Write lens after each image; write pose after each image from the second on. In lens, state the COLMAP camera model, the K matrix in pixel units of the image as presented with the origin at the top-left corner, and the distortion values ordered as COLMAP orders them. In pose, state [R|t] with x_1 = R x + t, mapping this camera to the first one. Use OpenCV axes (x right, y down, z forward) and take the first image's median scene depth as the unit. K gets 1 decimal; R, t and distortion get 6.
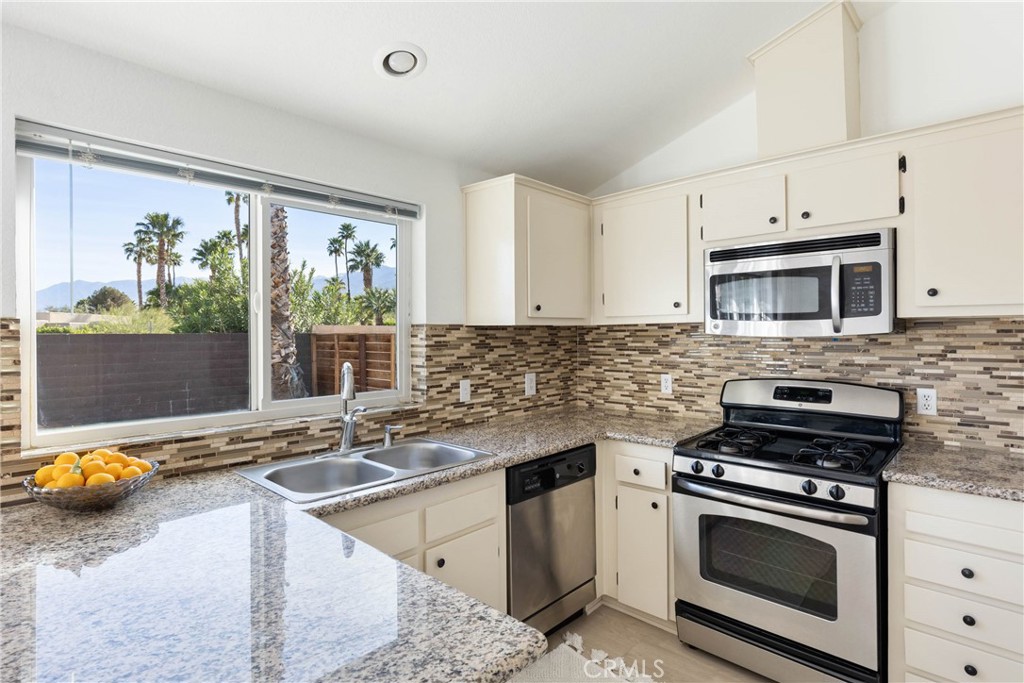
lens RADIAL K [[504.6, 0, 508.6], [0, 504.6, 339.3], [0, 0, 1]] dist [-0.005010, 0.001057]
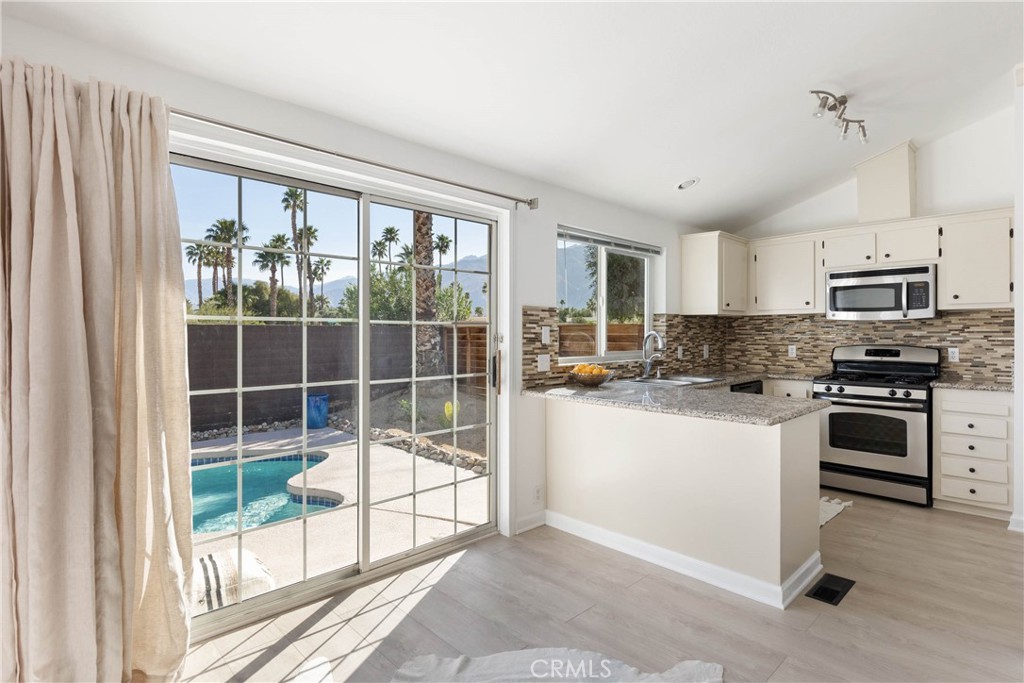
lens RADIAL K [[504.6, 0, 508.6], [0, 504.6, 338.6], [0, 0, 1]] dist [-0.005010, 0.001057]
pose [[0.999077, 0.004306, -0.042735, -0.703447], [-0.004367, 0.999990, -0.001330, 0.068992], [0.042729, 0.001516, 0.999086, -0.890689]]
